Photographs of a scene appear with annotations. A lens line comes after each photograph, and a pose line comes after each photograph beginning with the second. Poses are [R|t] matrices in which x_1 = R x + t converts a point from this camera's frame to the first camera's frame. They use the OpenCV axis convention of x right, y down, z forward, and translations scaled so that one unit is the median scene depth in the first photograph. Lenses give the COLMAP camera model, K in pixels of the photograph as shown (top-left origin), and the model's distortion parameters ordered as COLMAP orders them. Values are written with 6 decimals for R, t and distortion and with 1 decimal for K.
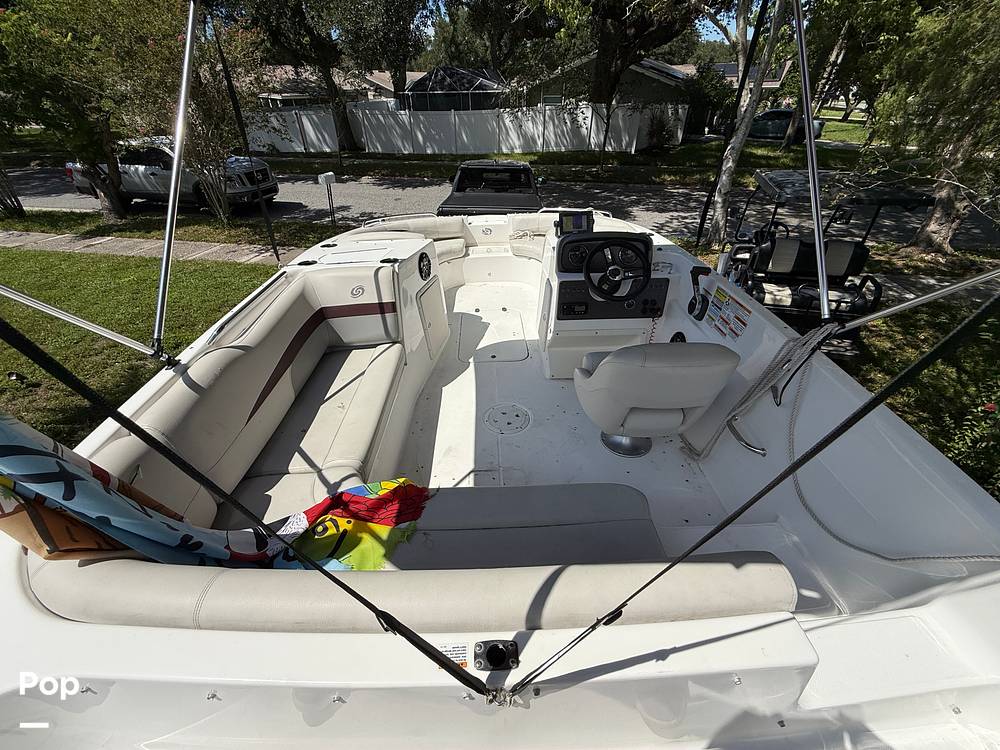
lens RADIAL K [[401.7, 0, 496.3], [0, 401.7, 371.6], [0, 0, 1]] dist [0.004312, 0.000442]
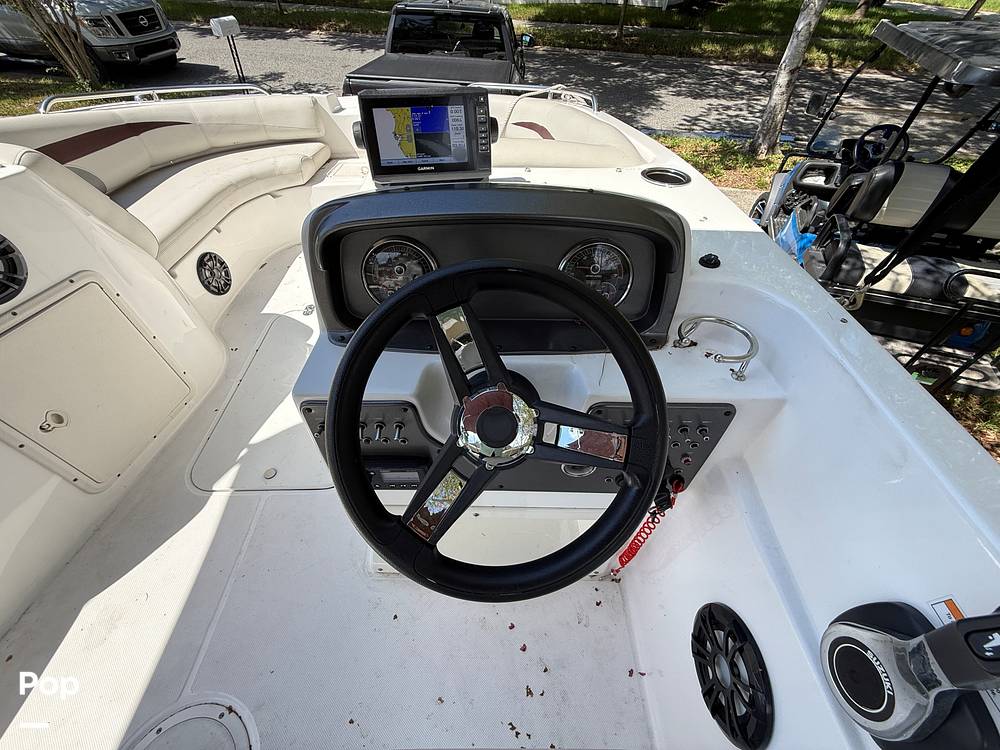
lens RADIAL K [[406.1, 0, 500.0], [0, 406.1, 375.0], [0, 0, 1]] dist [0.000388, 0.000113]
pose [[0.999442, 0.032731, 0.006675, 0.074889], [-0.033388, 0.972415, 0.230854, -0.074896], [0.001065, -0.230948, 0.972966, 0.188933]]
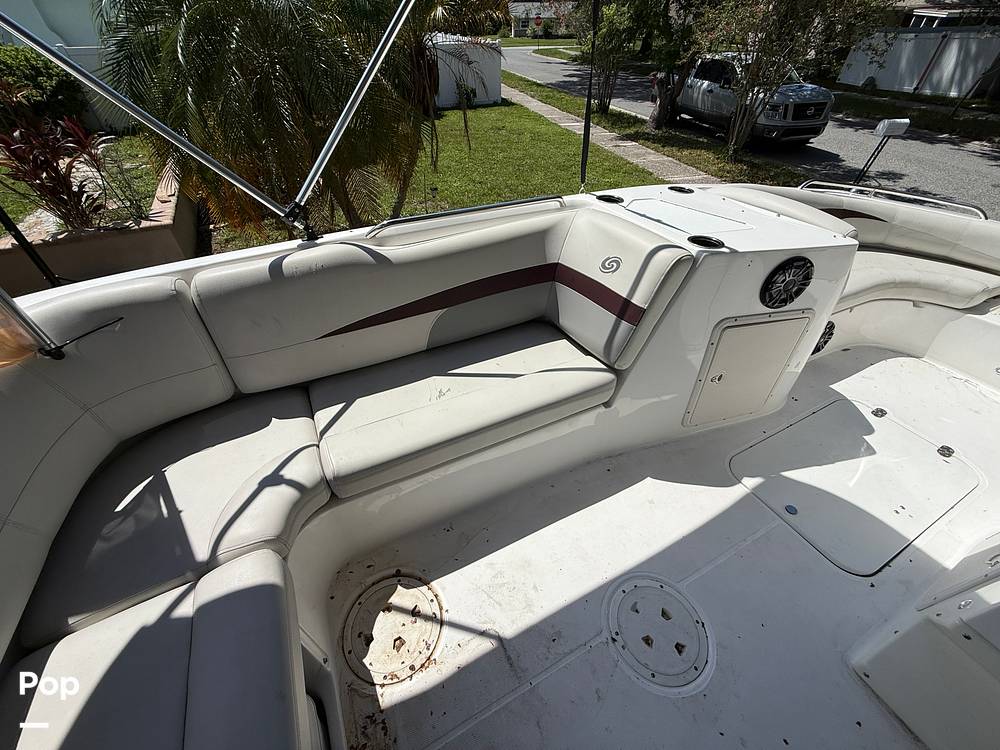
lens RADIAL K [[401.7, 0, 496.3], [0, 401.7, 371.6], [0, 0, 1]] dist [0.004312, 0.000442]
pose [[0.430294, 0.601159, -0.673391, 0.017865], [-0.516578, 0.775746, 0.362443, -0.044228], [0.740266, 0.191902, 0.644345, 0.110828]]
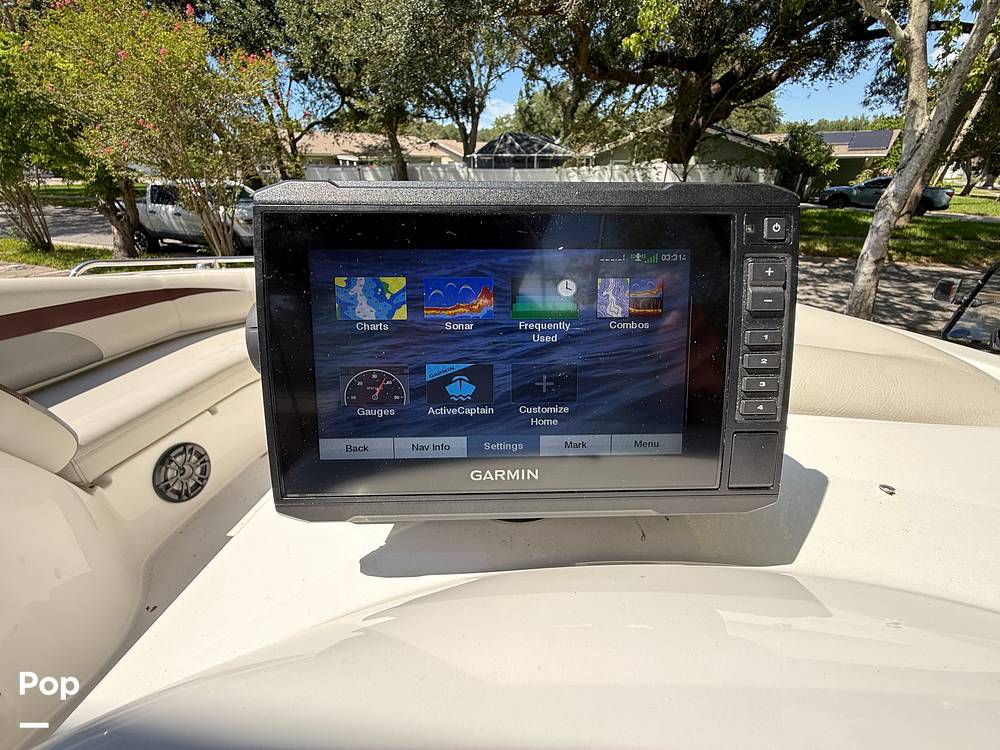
lens RADIAL K [[396.3, 0, 504.8], [0, 396.3, 371.0], [0, 0, 1]] dist [0.001099, 0.000119]
pose [[0.988249, 0.084861, -0.127131, 0.059618], [-0.101307, 0.986450, -0.129048, -0.102428], [0.114457, 0.140411, 0.983455, 0.270241]]
